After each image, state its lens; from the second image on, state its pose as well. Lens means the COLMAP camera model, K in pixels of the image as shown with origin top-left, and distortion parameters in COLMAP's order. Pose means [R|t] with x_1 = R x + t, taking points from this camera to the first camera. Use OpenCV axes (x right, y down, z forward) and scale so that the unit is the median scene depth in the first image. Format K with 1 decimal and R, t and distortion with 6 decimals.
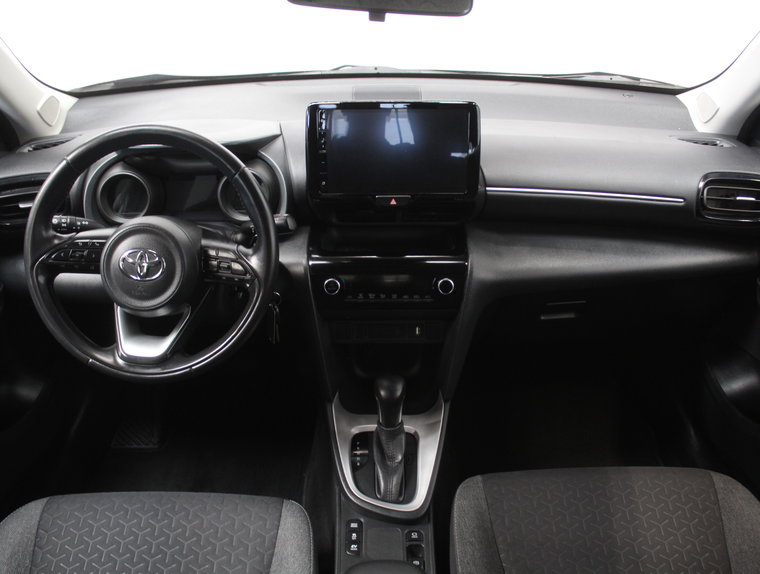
lens RADIAL K [[736.0, 0, 380.0], [0, 736.0, 287.0], [0, 0, 1]] dist [-0.154213, 0.197059]
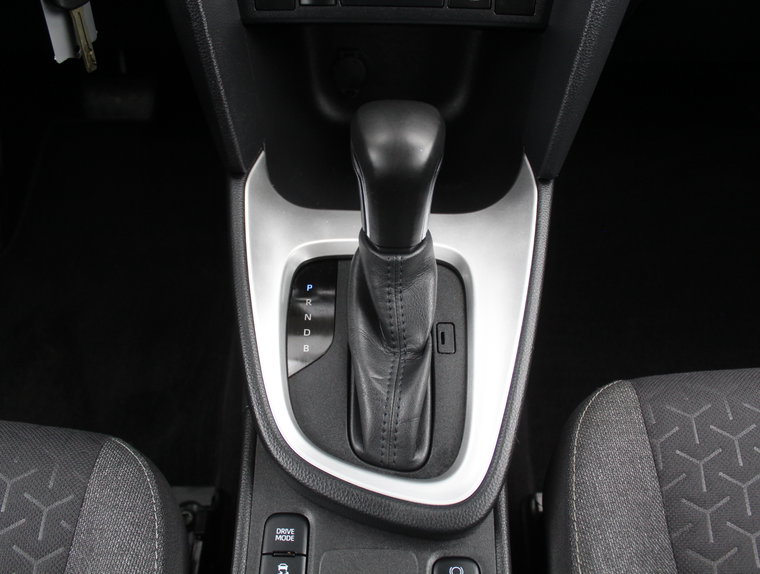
lens RADIAL K [[715.6, 0, 380.0], [0, 715.6, 287.0], [0, 0, 1]] dist [-0.162204, 0.129181]
pose [[0.999729, 0.021382, -0.009158, 0.010413], [-0.017395, 0.948624, 0.315926, 0.100361], [0.015443, -0.315681, 0.948740, 0.678650]]
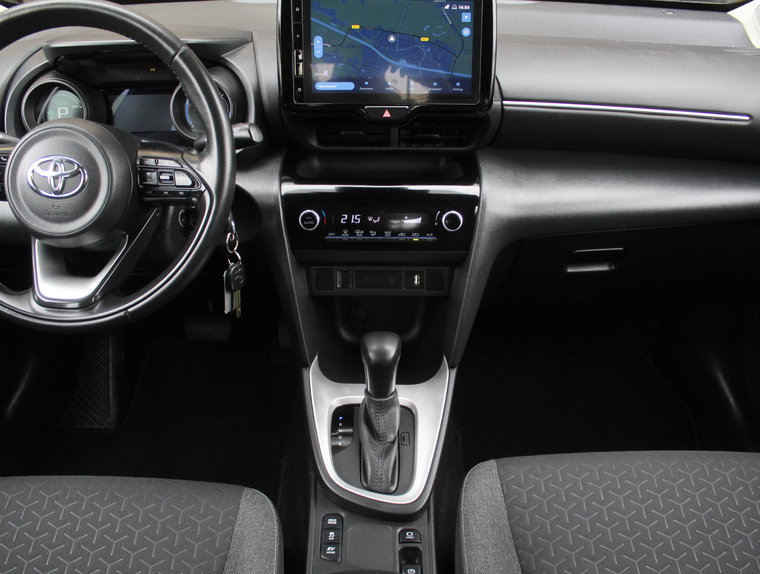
lens RADIAL K [[736.0, 0, 380.0], [0, 736.0, 287.0], [0, 0, 1]] dist [-0.154213, 0.197059]
pose [[0.999961, 0.007852, -0.004078, 0.015735], [-0.007827, 0.999951, 0.006049, 0.068556], [0.004125, -0.006017, 0.999973, 0.212946]]
